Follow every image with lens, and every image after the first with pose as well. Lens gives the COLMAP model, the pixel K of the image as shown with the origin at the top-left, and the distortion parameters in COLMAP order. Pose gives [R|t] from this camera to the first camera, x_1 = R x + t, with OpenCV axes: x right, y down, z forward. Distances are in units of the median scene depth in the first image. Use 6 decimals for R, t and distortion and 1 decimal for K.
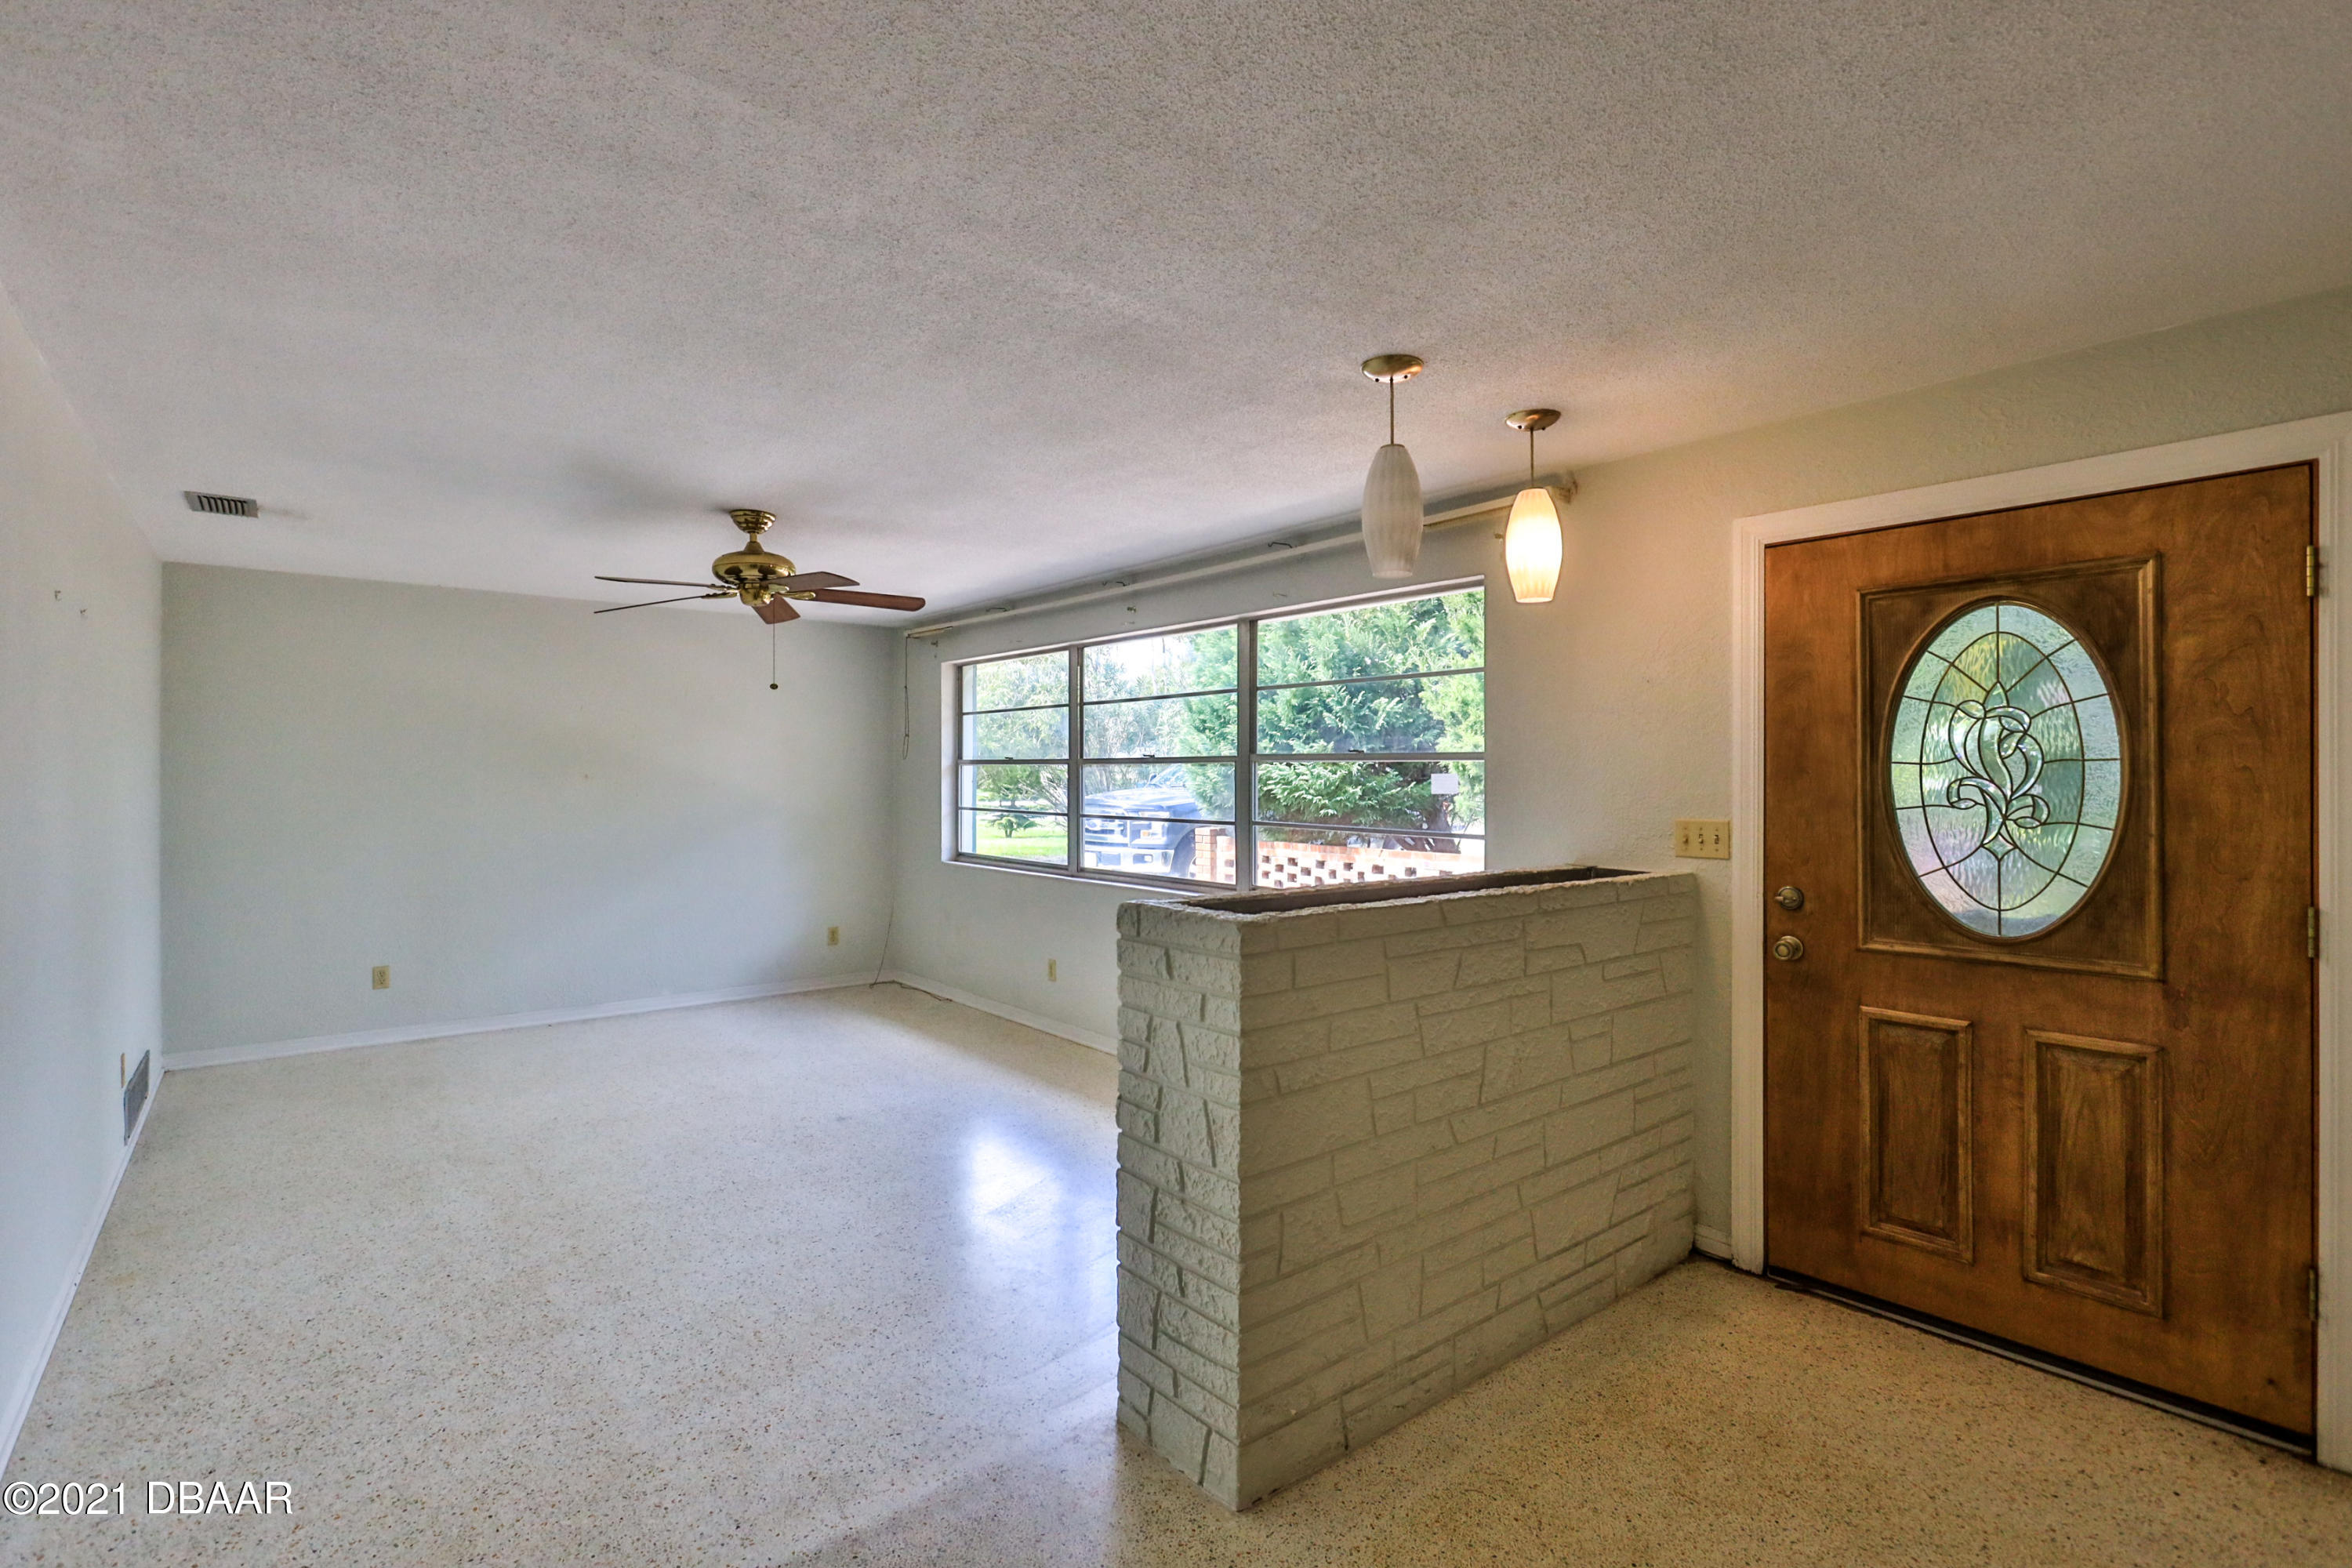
lens RADIAL K [[1088.4, 0, 1152.0], [0, 1088.4, 777.9], [0, 0, 1]] dist [-0.016728, 0.003982]
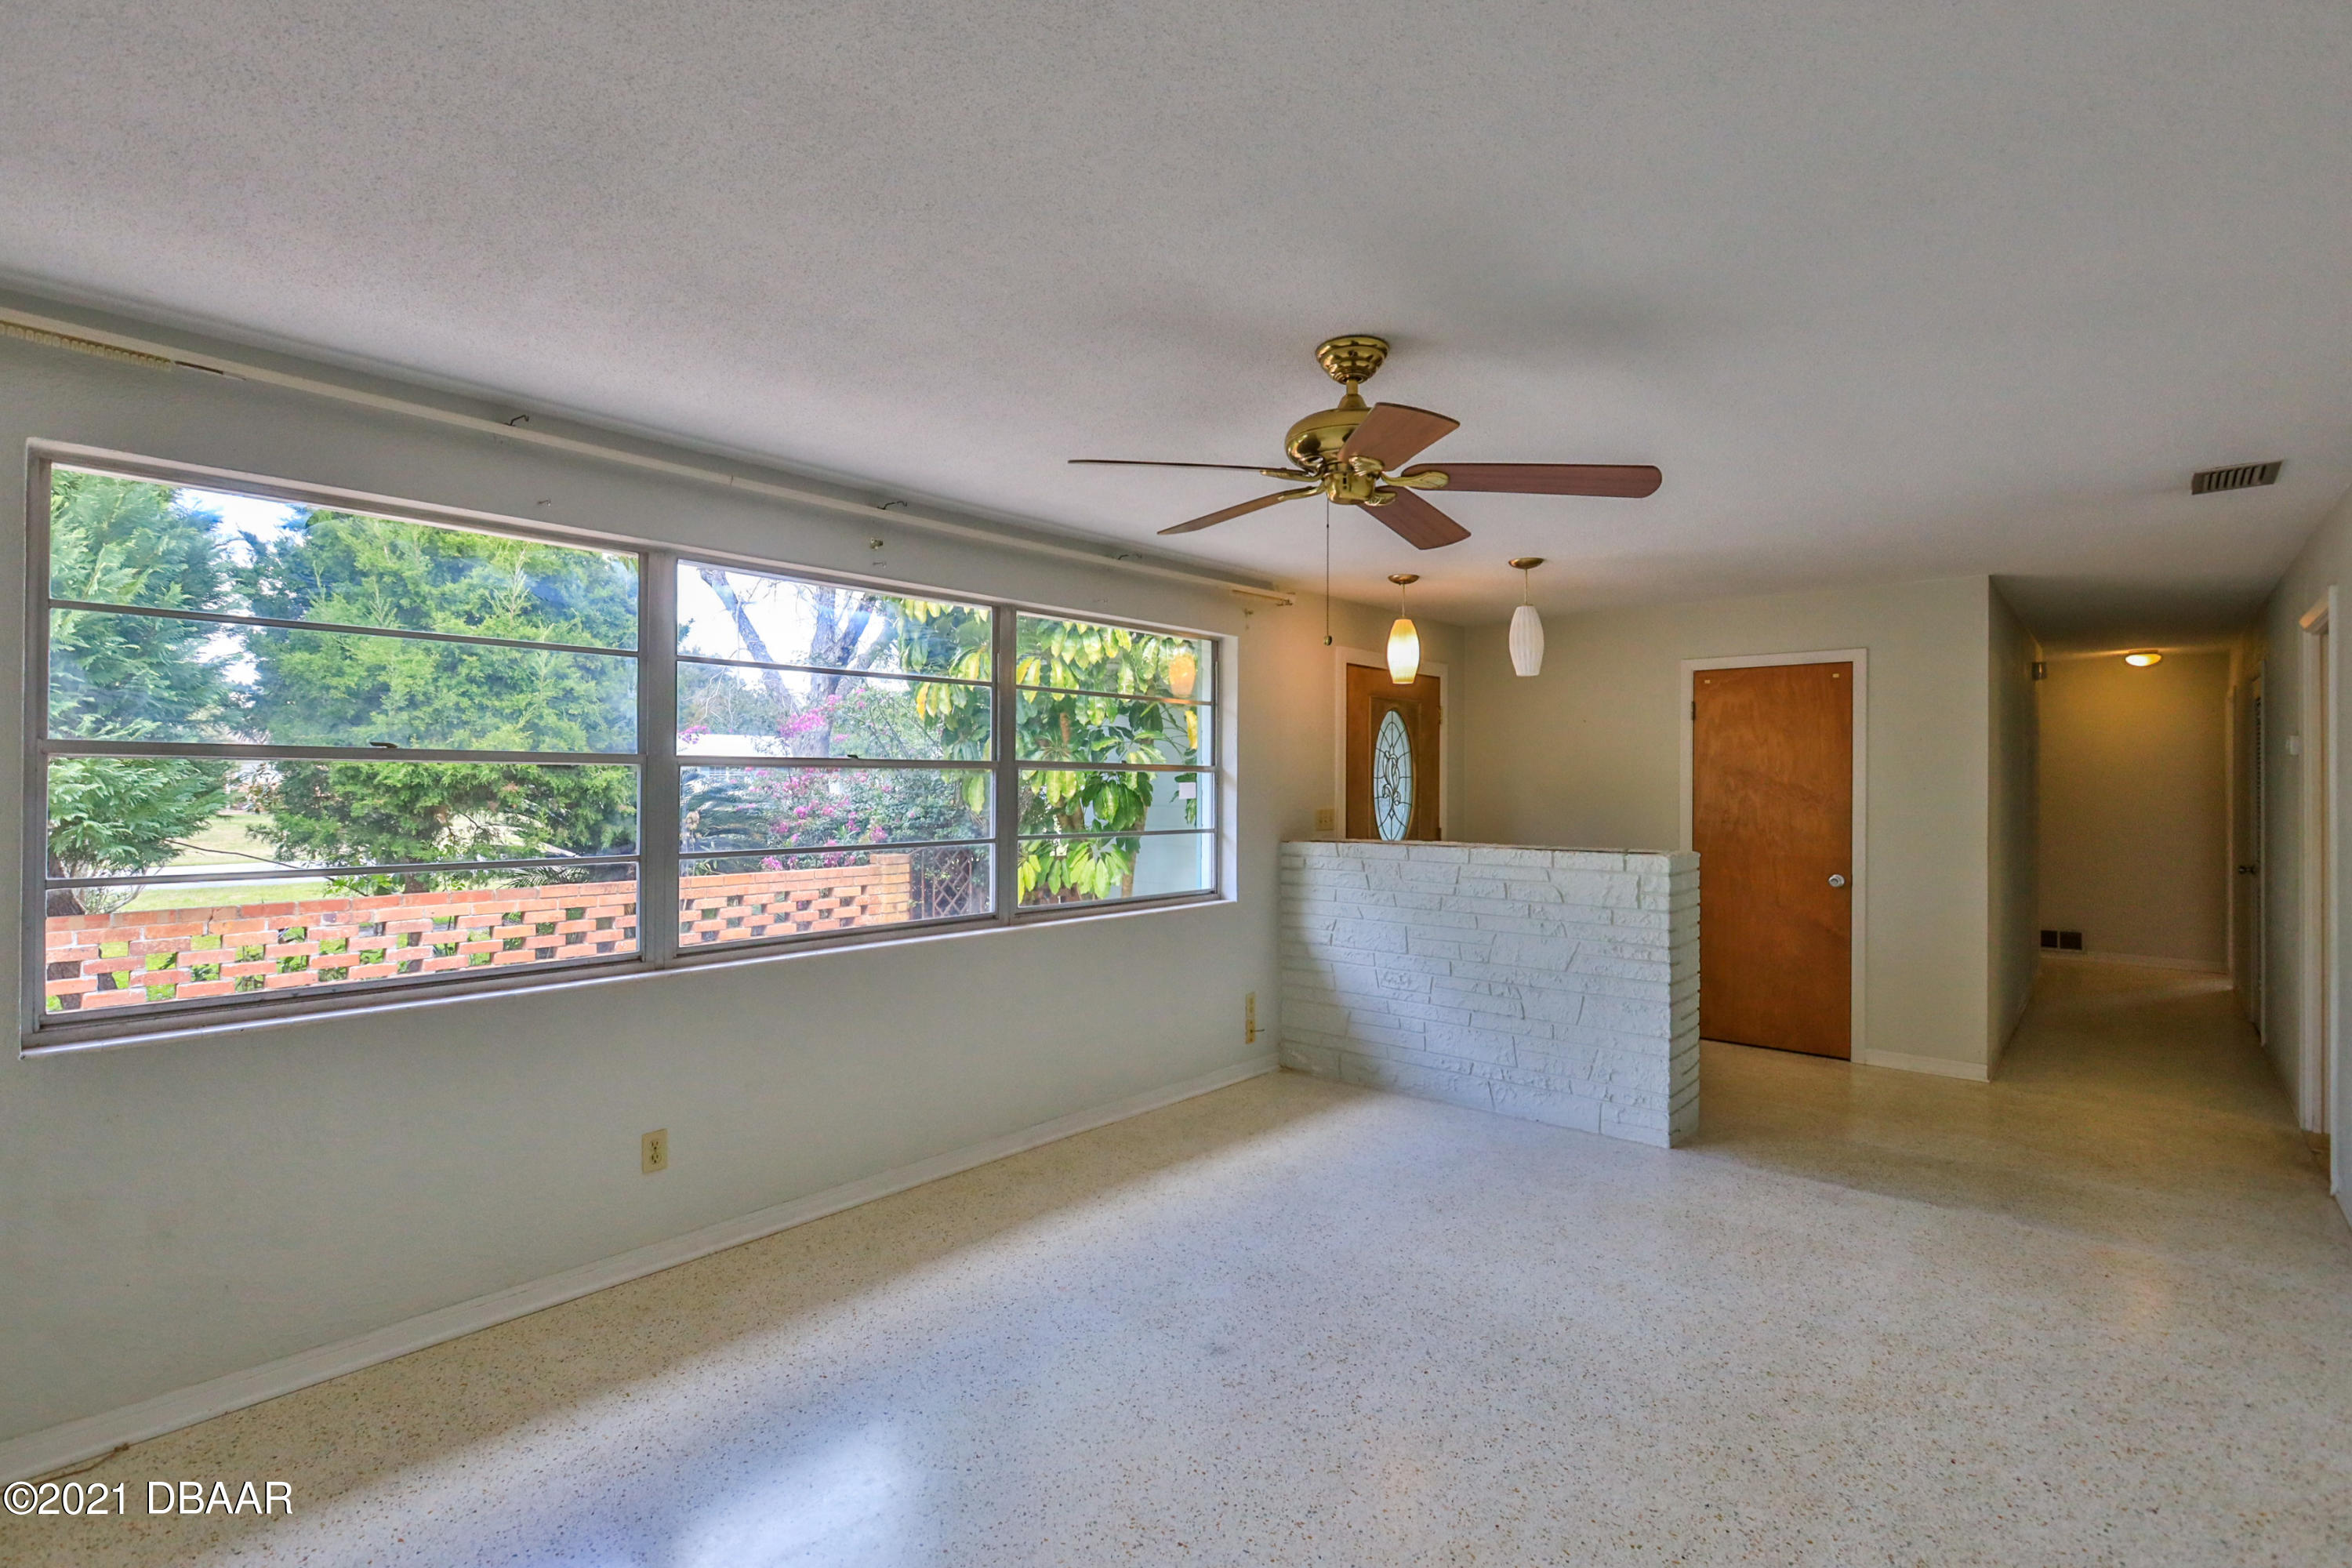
lens RADIAL K [[1088.4, 0, 1162.8], [0, 1088.4, 782.9], [0, 0, 1]] dist [-0.016728, 0.003982]
pose [[-0.162203, -0.003190, 0.986752, -0.918986], [0.001873, 0.999992, 0.003541, -0.007289], [-0.986756, 0.002423, -0.162195, 1.176849]]
